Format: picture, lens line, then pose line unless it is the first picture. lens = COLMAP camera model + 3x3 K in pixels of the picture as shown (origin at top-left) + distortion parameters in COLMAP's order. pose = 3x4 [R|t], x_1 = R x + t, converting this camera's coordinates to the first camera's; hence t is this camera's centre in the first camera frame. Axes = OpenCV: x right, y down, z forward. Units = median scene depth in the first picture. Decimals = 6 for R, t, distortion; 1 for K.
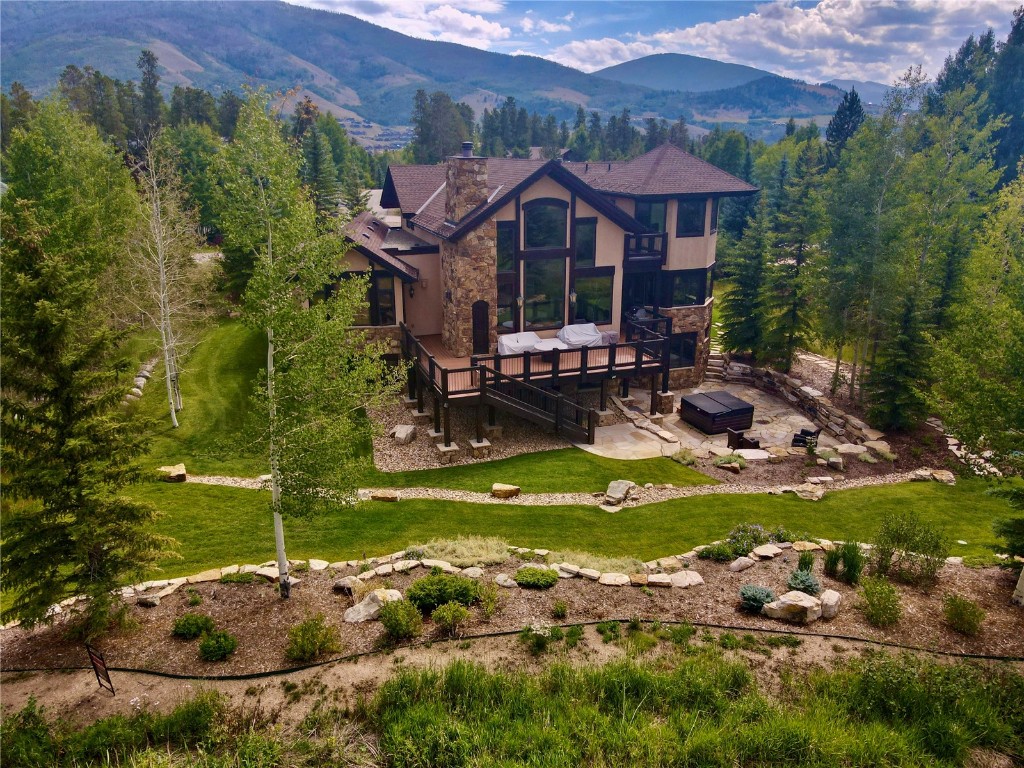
lens RADIAL K [[732.7, 0, 507.0], [0, 732.7, 386.5], [0, 0, 1]] dist [-0.035273, -0.001425]
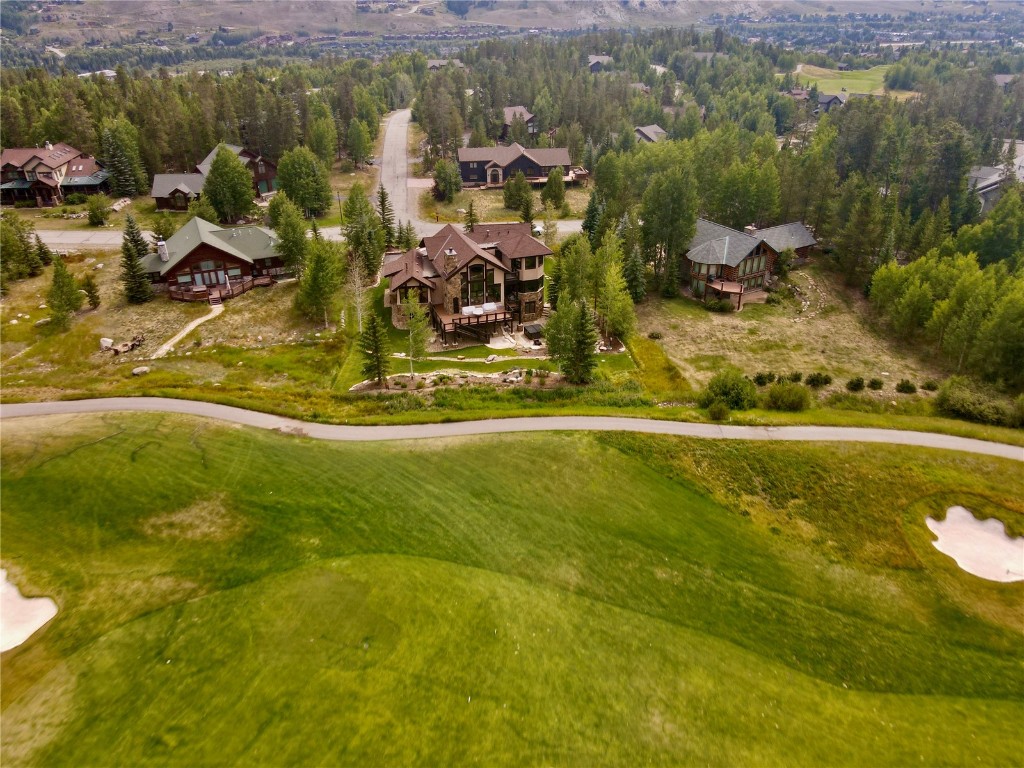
lens RADIAL K [[732.7, 0, 510.7], [0, 732.7, 381.2], [0, 0, 1]] dist [-0.035273, -0.001425]
pose [[0.999995, 0.003086, 0.000093, 0.201106], [-0.003054, 0.984131, 0.177416, -0.322783], [0.000456, -0.177415, 0.984136, -2.161876]]
